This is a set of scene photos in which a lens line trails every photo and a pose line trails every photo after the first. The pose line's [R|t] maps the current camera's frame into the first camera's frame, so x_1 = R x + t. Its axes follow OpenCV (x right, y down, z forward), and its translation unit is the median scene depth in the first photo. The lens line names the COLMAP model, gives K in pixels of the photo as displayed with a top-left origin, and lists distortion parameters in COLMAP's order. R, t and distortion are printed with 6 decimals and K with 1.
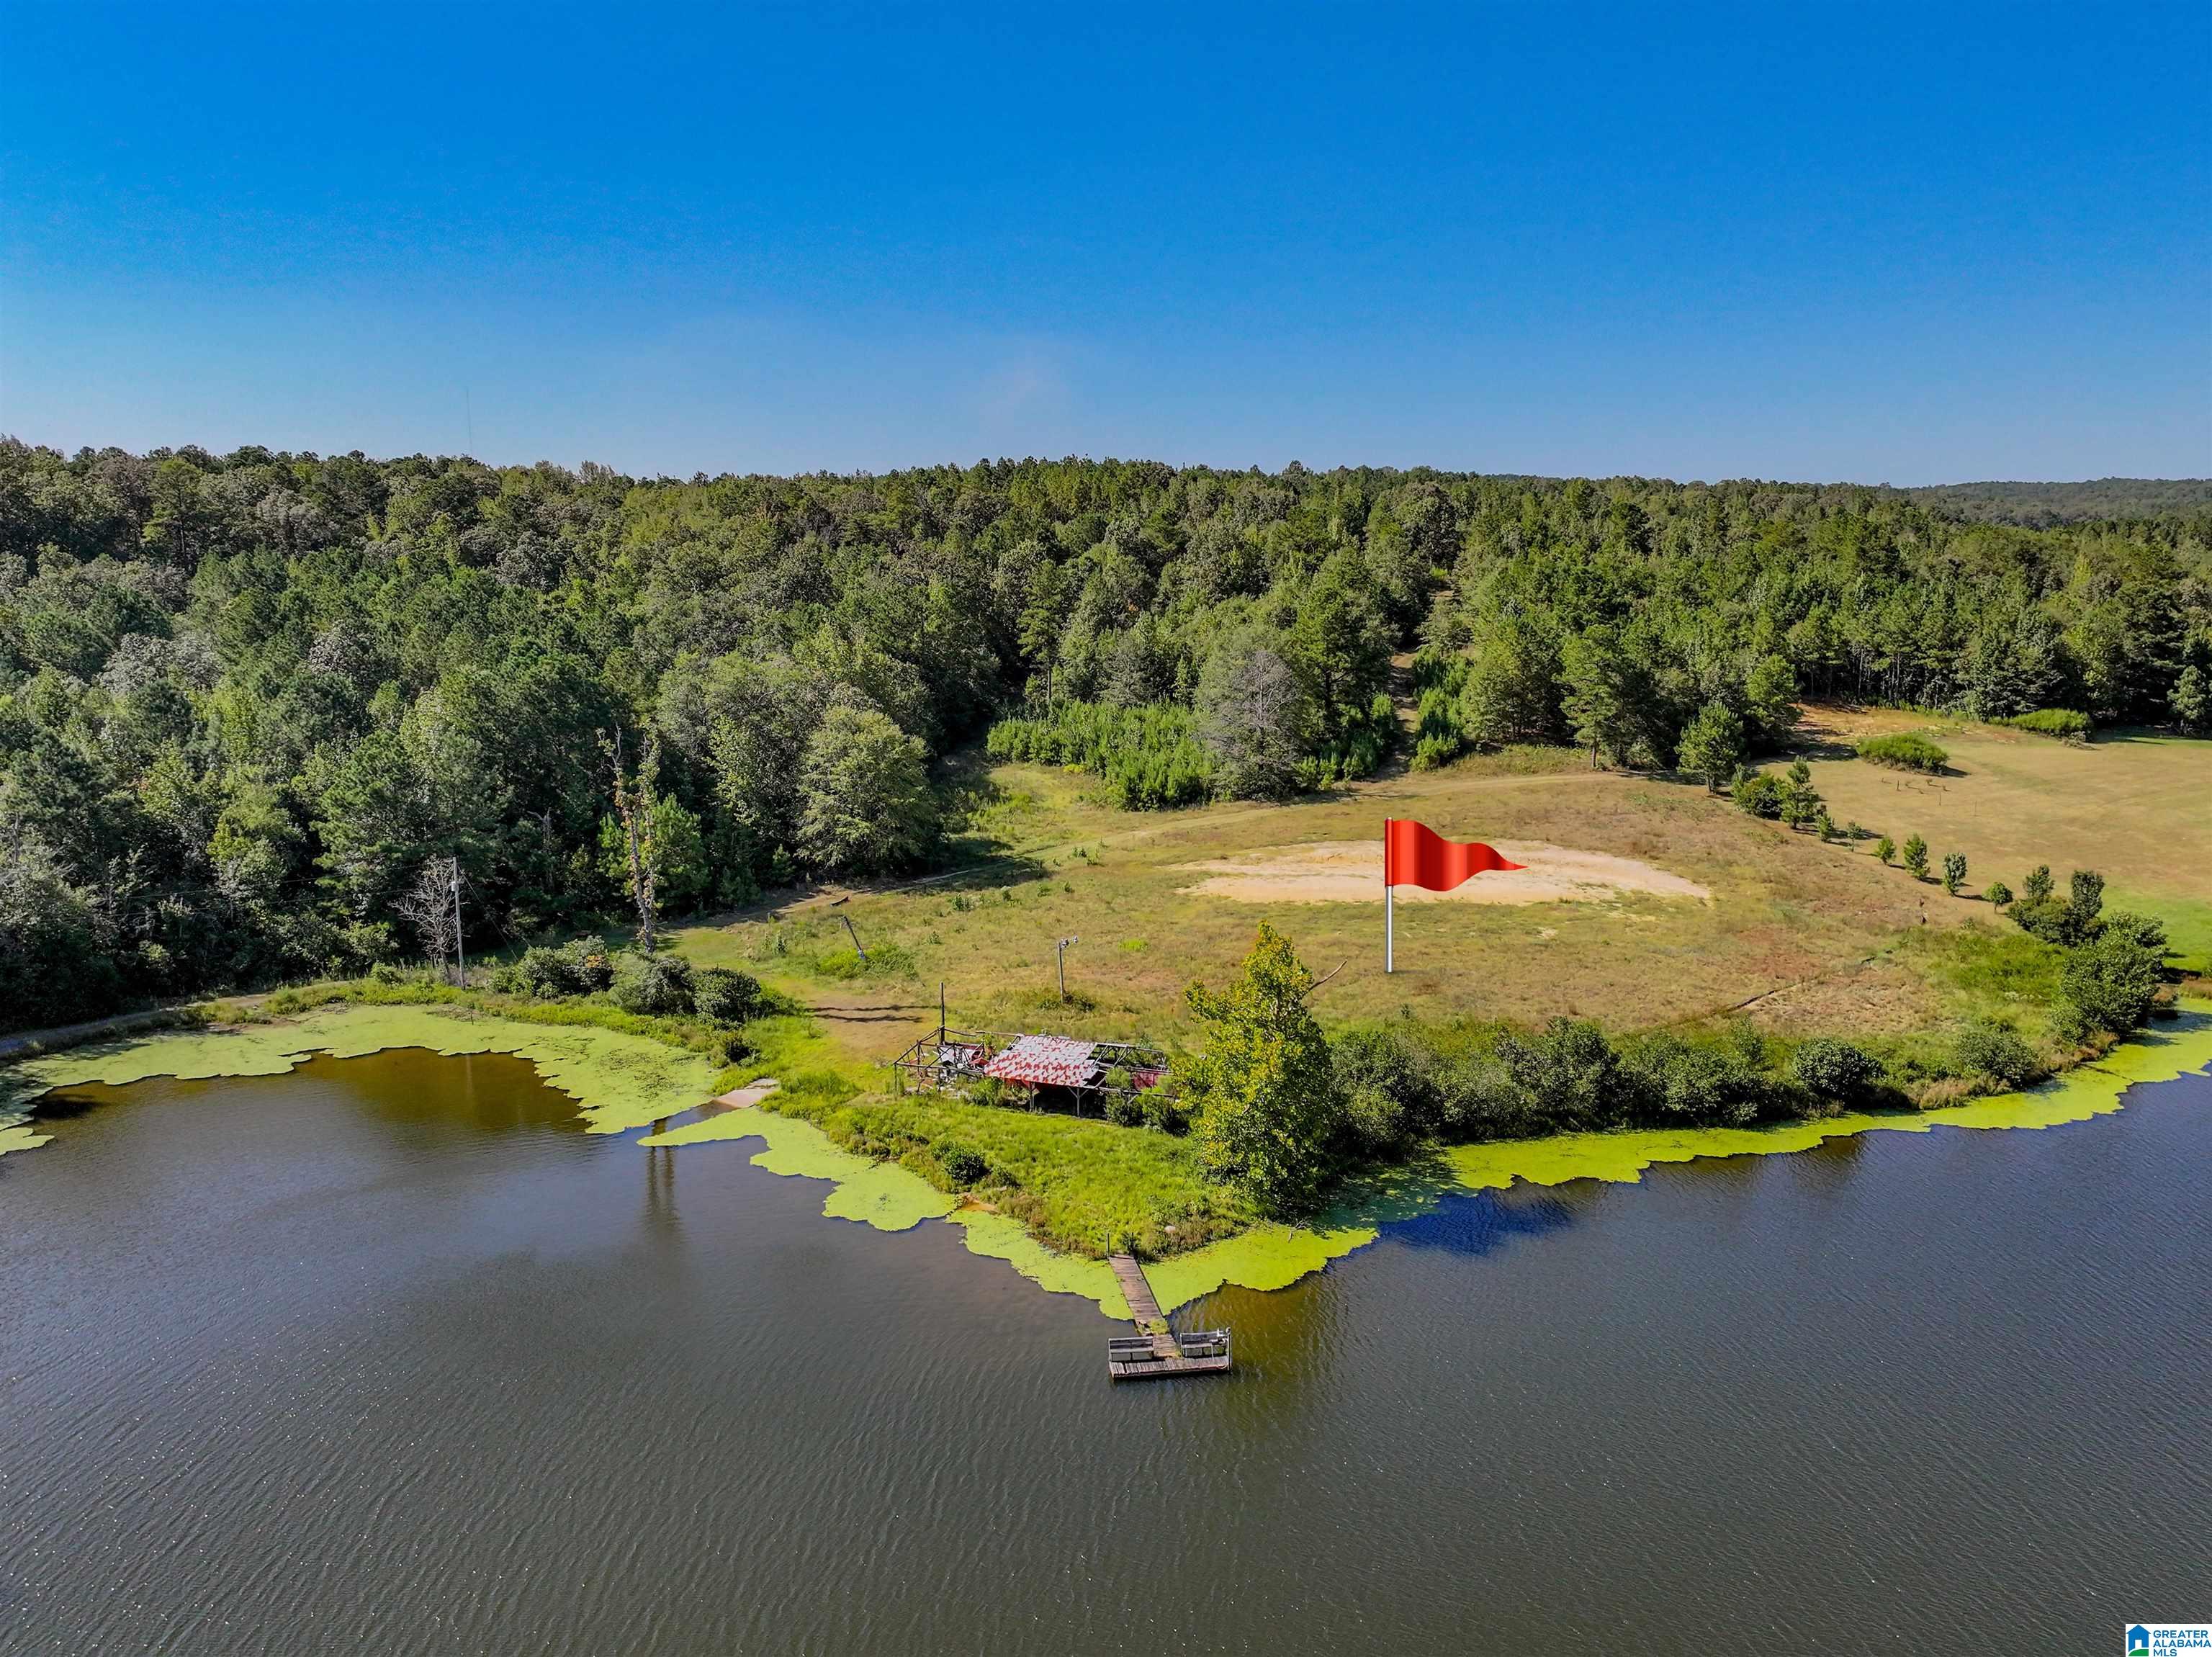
lens RADIAL K [[1769.3, 0, 1102.6], [0, 1769.3, 835.3], [0, 0, 1]] dist [0.007928, -0.012012]
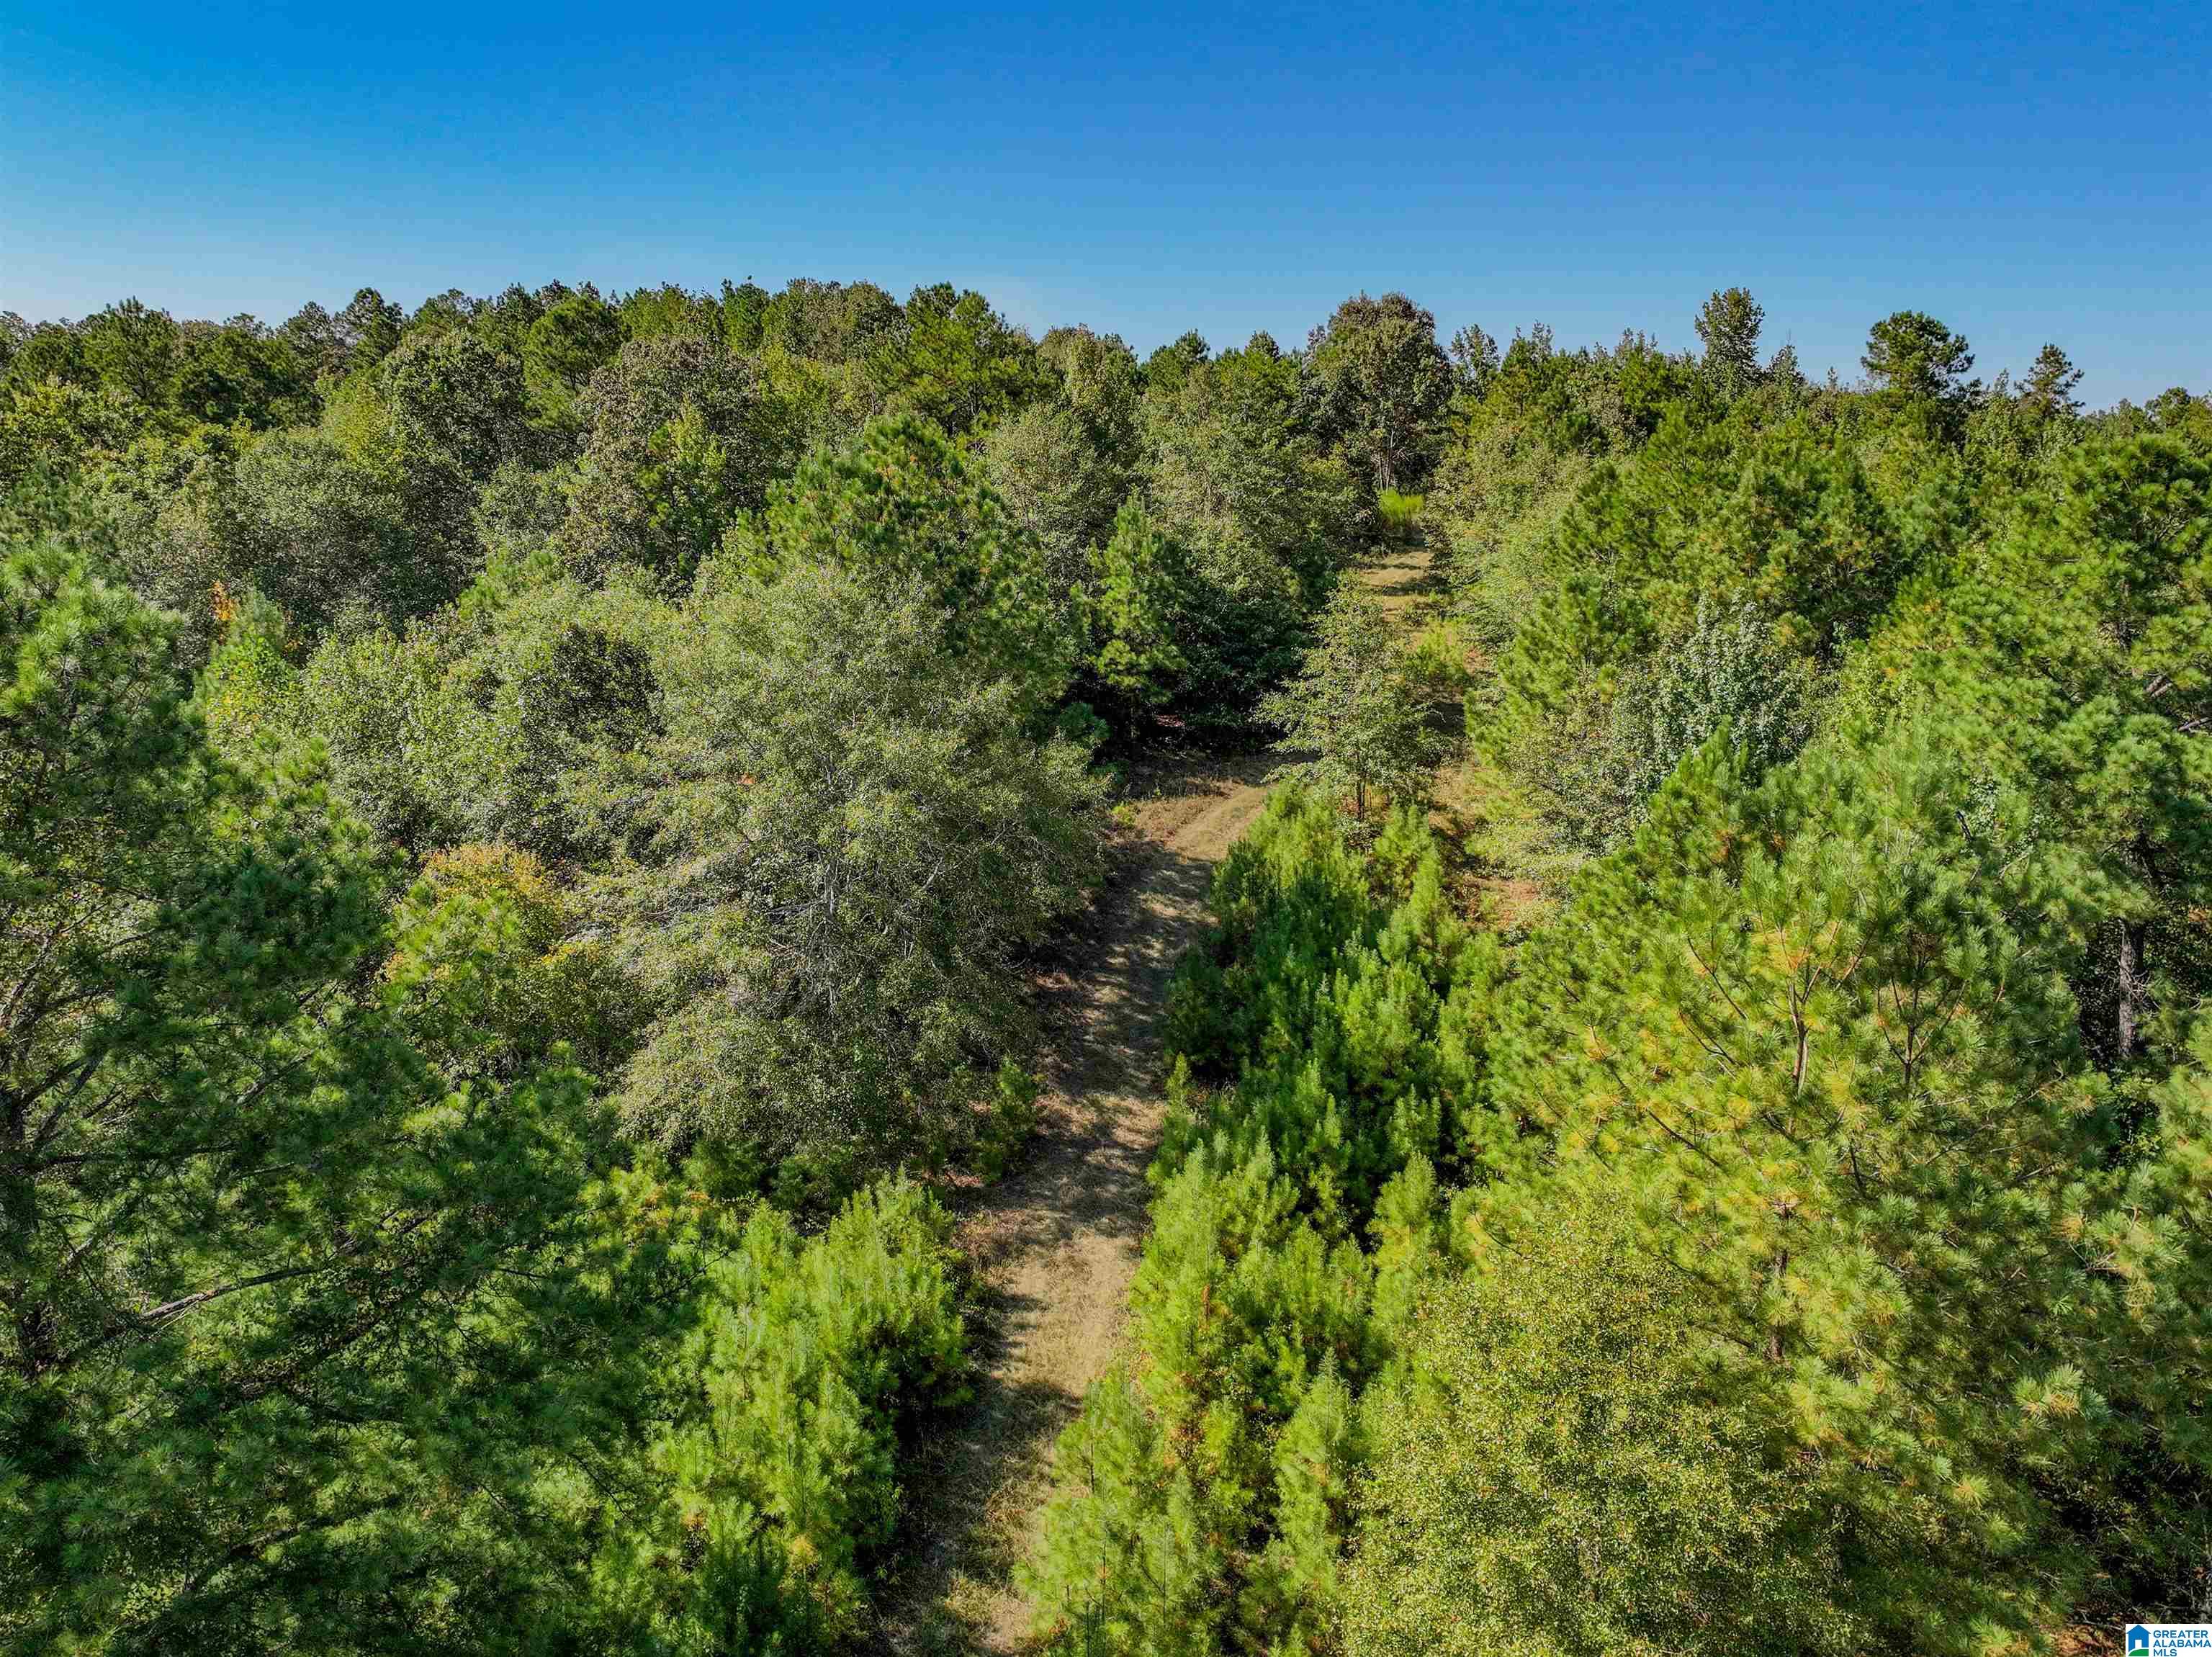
lens RADIAL K [[1769.3, 0, 1102.6], [0, 1769.3, 835.3], [0, 0, 1]] dist [0.007928, -0.012012]
pose [[0.999933, 0.007210, -0.009005, 0.212600], [-0.006941, 0.999540, 0.029509, -0.143112], [0.009214, -0.029445, 0.999524, 1.006508]]
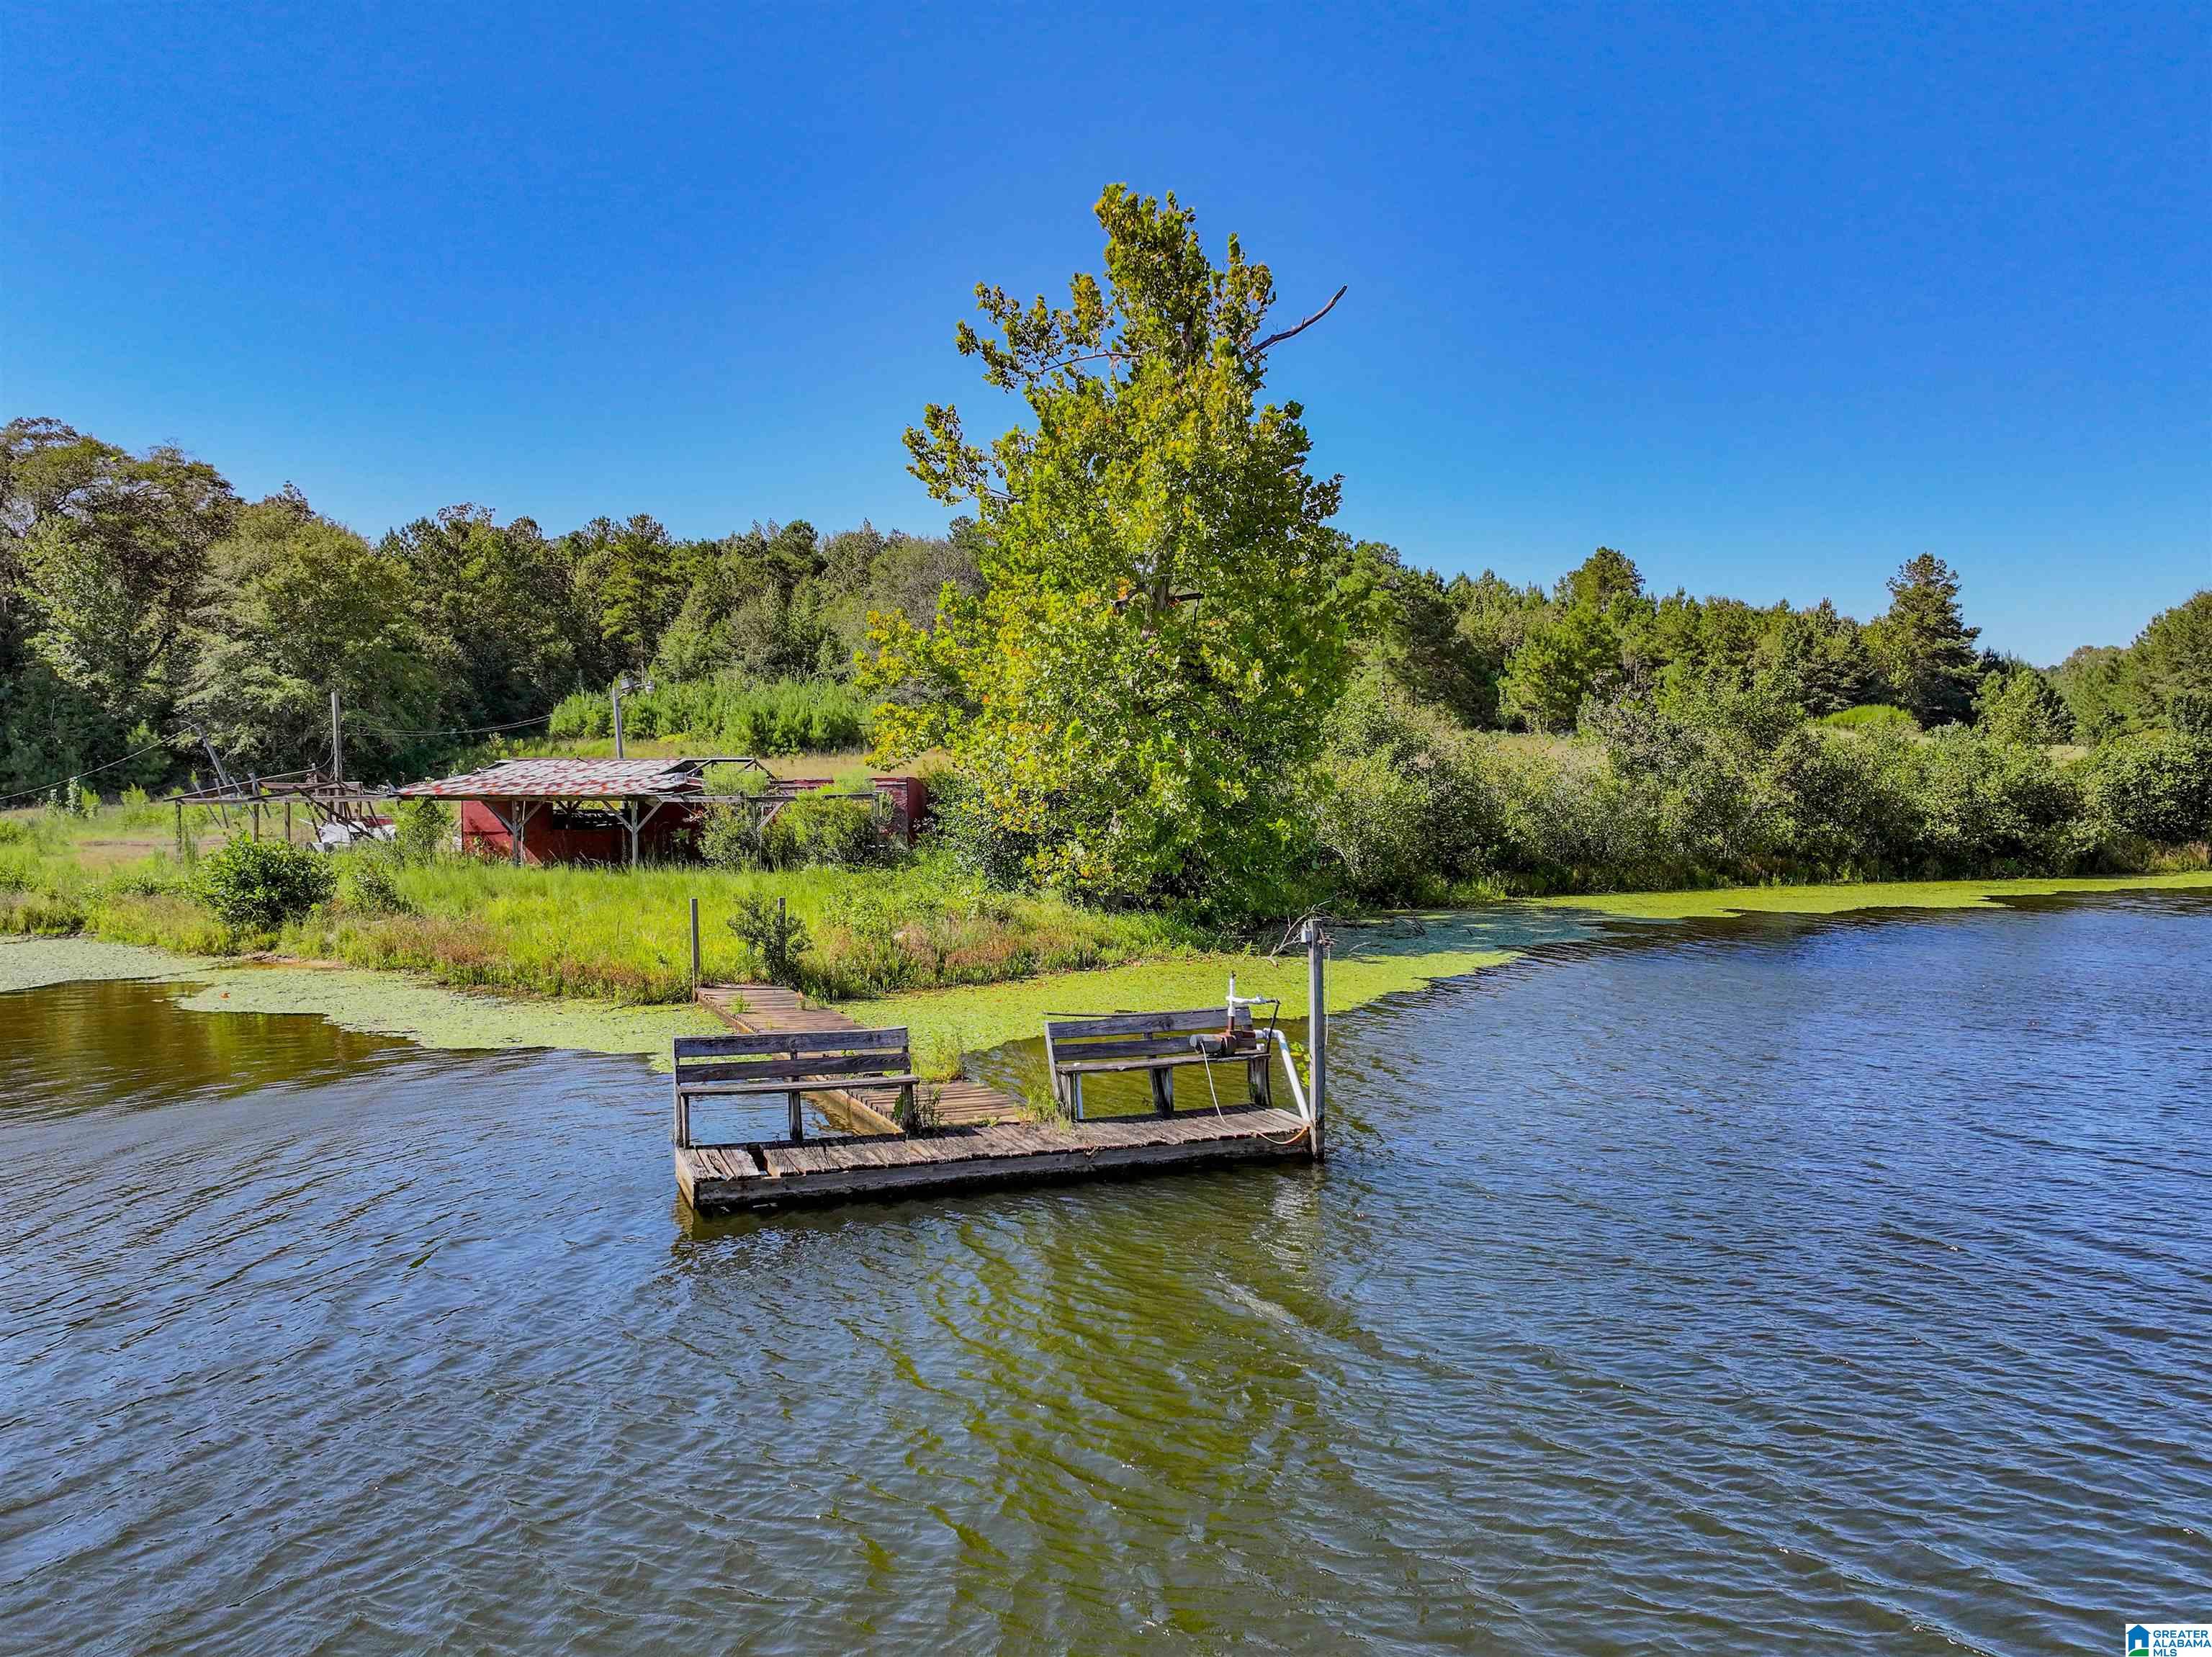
lens RADIAL K [[1769.3, 0, 1102.6], [0, 1769.3, 835.3], [0, 0, 1]] dist [0.007928, -0.012012]
pose [[0.978003, -0.006443, 0.208489, 0.003712], [0.036959, 0.989060, -0.142808, 0.116879], [-0.205289, 0.147372, 0.967542, 0.323909]]
